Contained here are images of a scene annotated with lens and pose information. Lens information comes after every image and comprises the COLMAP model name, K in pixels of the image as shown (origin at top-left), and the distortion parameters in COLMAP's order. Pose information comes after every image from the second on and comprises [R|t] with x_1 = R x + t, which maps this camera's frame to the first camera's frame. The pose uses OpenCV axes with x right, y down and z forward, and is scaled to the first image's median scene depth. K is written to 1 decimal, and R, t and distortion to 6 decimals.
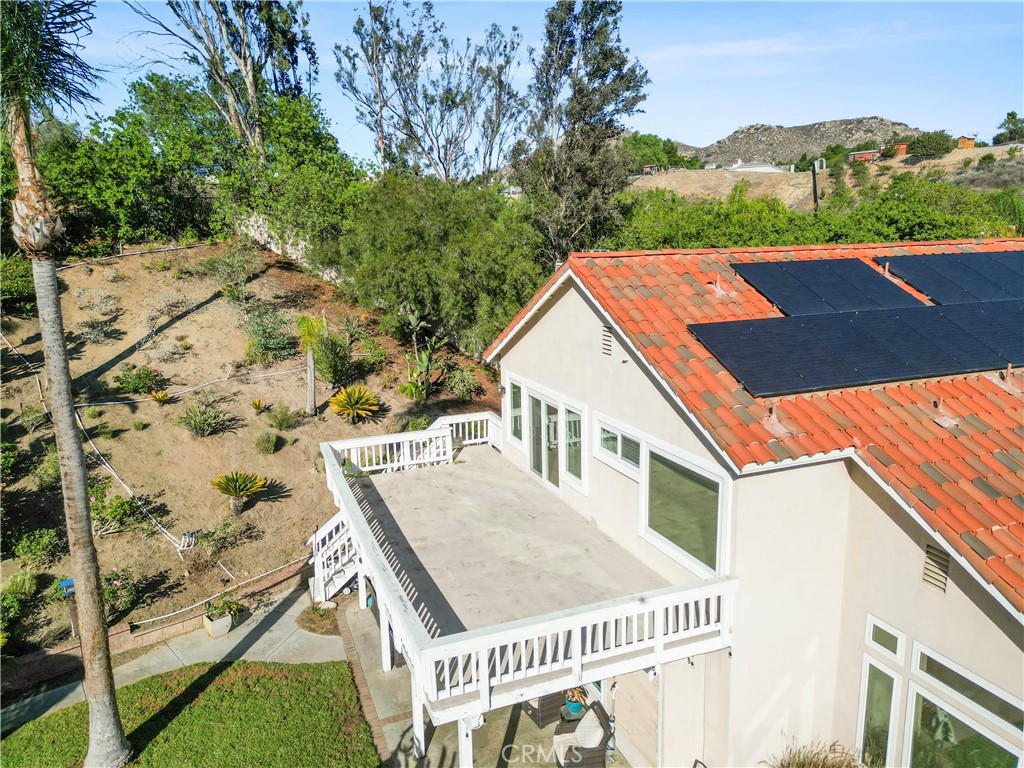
lens RADIAL K [[723.4, 0, 512.0], [0, 723.4, 384.0], [0, 0, 1]] dist [0.073542, -0.071520]
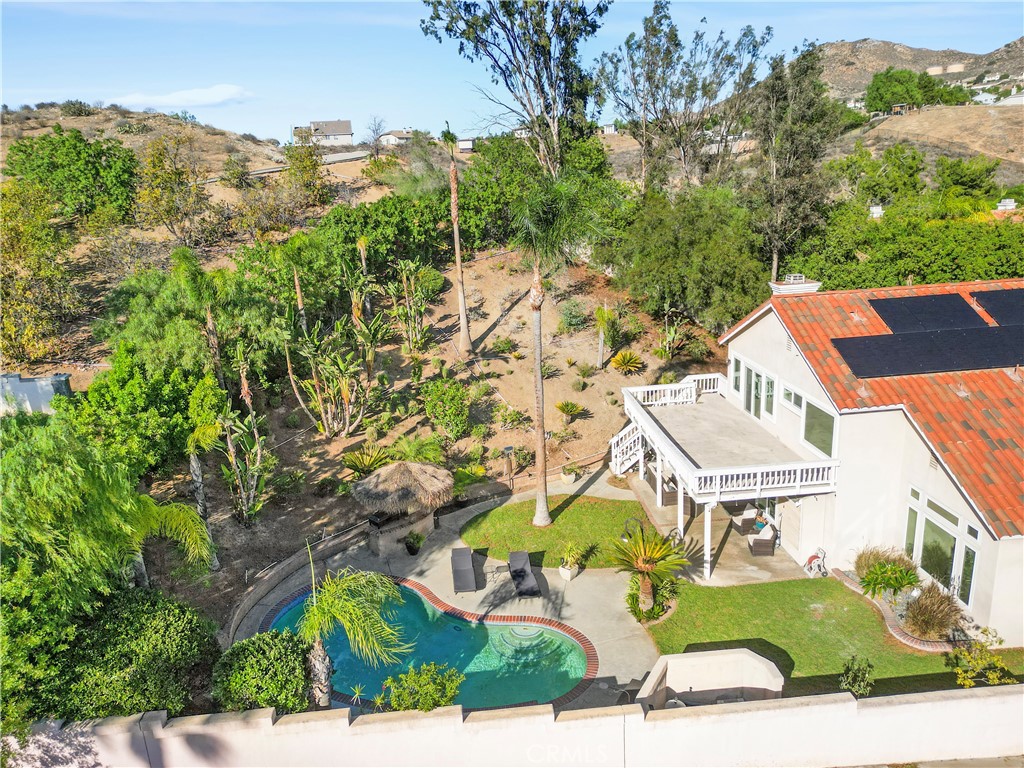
lens RADIAL K [[725.8, 0, 495.5], [0, 725.8, 388.6], [0, 0, 1]] dist [0.049866, -0.046344]
pose [[0.951086, 0.048335, -0.305122, -0.008560], [-0.021553, 0.995659, 0.090542, -0.070193], [0.308174, -0.079537, 0.947999, -0.774132]]
